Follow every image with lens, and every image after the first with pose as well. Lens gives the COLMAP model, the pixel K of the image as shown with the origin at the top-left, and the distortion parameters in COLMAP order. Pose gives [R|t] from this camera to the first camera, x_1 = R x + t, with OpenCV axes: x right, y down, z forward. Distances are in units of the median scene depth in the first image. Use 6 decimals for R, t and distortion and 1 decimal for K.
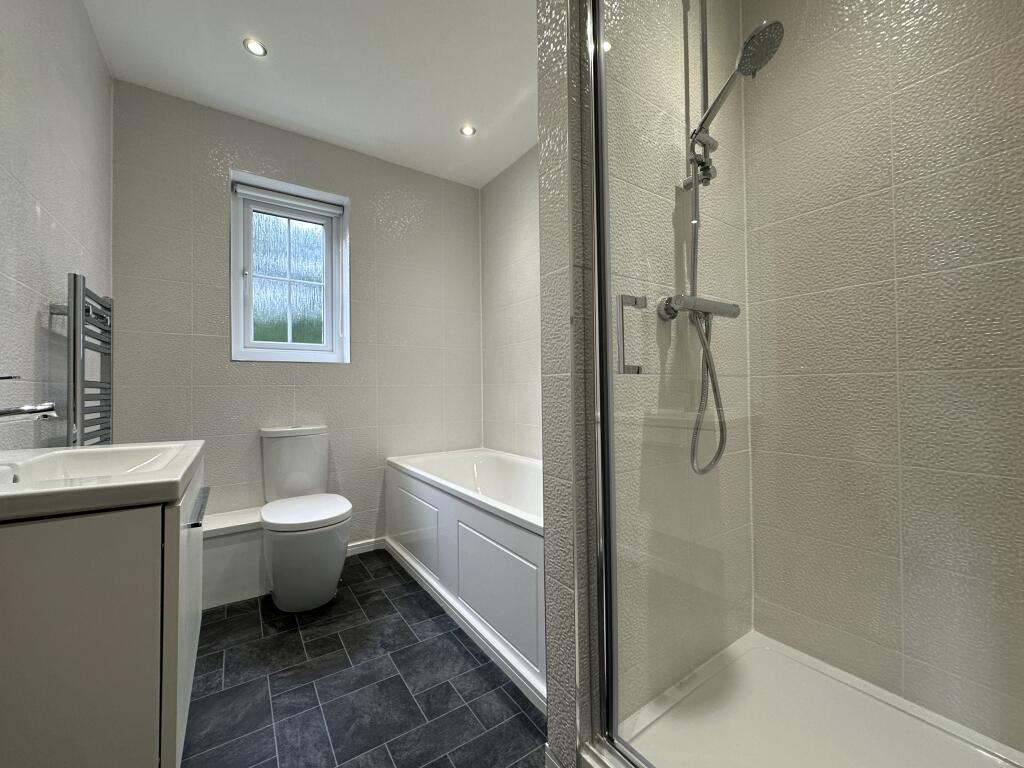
lens RADIAL K [[405.0, 0, 516.3], [0, 405.0, 384.5], [0, 0, 1]] dist [0.001349, -0.000036]
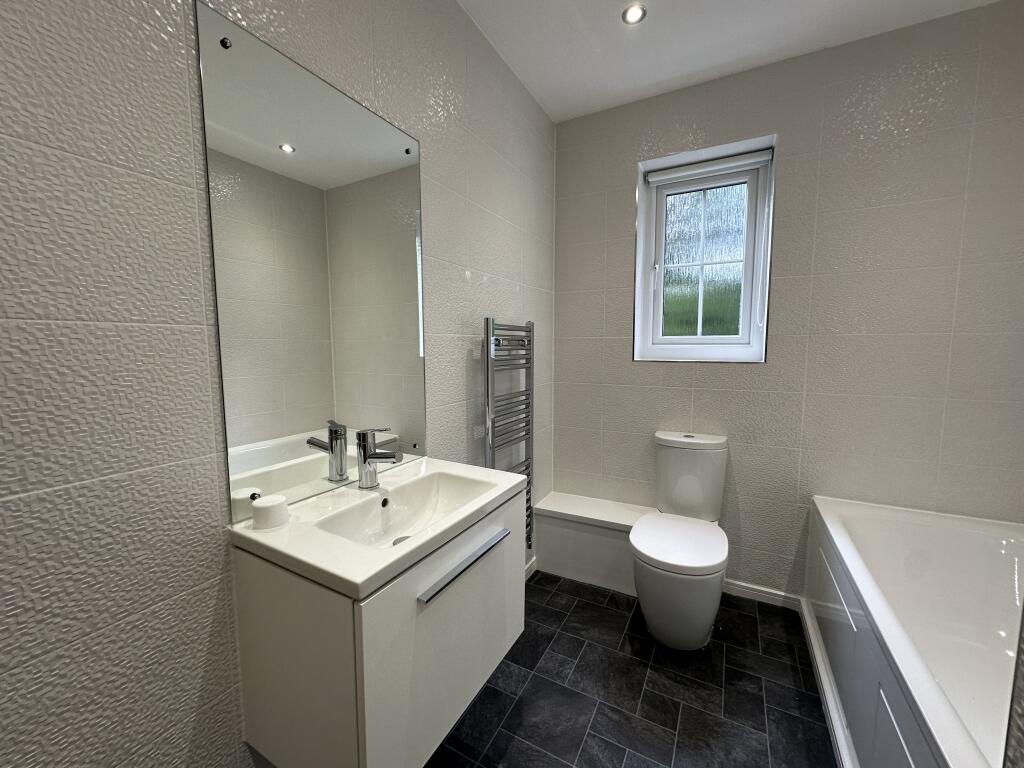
lens RADIAL K [[405.0, 0, 512.0], [0, 405.0, 390.9], [0, 0, 1]] dist [0.001349, -0.000036]
pose [[0.455047, 0.106347, -0.884094, 0.062091], [0.002859, 0.992663, 0.120878, -0.110028], [0.890463, -0.057533, 0.451405, 0.266893]]
